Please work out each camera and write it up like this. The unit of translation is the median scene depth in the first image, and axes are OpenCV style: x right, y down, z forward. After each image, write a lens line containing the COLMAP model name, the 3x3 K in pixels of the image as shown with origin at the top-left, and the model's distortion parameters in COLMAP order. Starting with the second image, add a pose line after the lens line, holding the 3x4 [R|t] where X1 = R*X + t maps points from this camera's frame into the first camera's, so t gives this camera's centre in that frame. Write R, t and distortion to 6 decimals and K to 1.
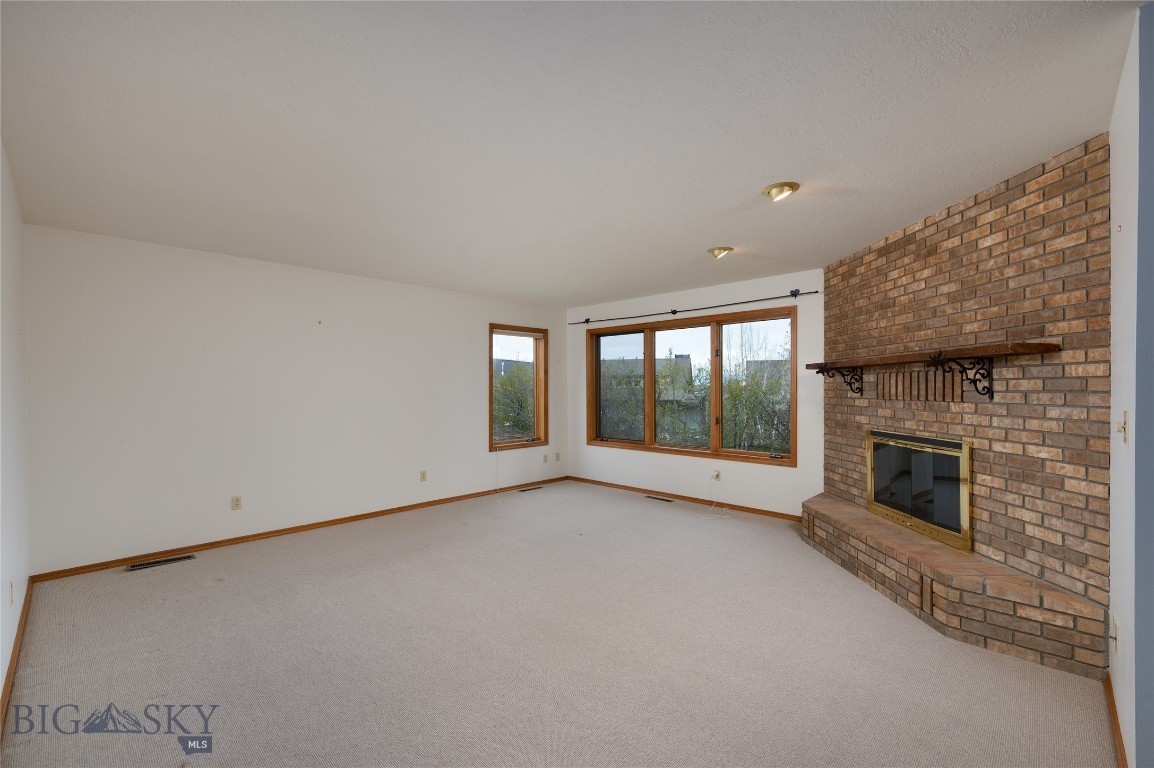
lens RADIAL K [[487.3, 0, 574.0], [0, 487.3, 391.9], [0, 0, 1]] dist [0.000754, 0.000062]
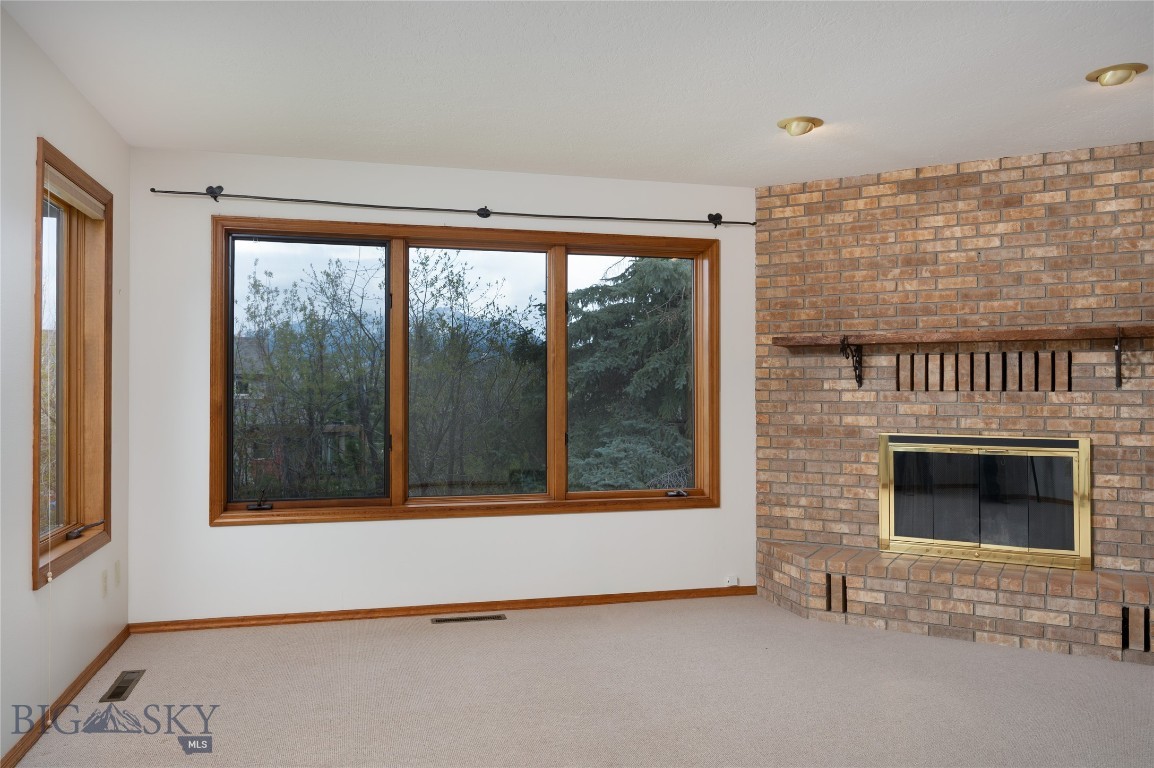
lens RADIAL K [[871.4, 0, 578.8], [0, 871.4, 377.4], [0, 0, 1]] dist [-0.001746, 0.000052]
pose [[0.512971, 0.012612, 0.858314, -0.831051], [0.004313, 0.999842, -0.017269, 0.017875], [-0.858395, 0.012560, 0.512835, 0.876322]]
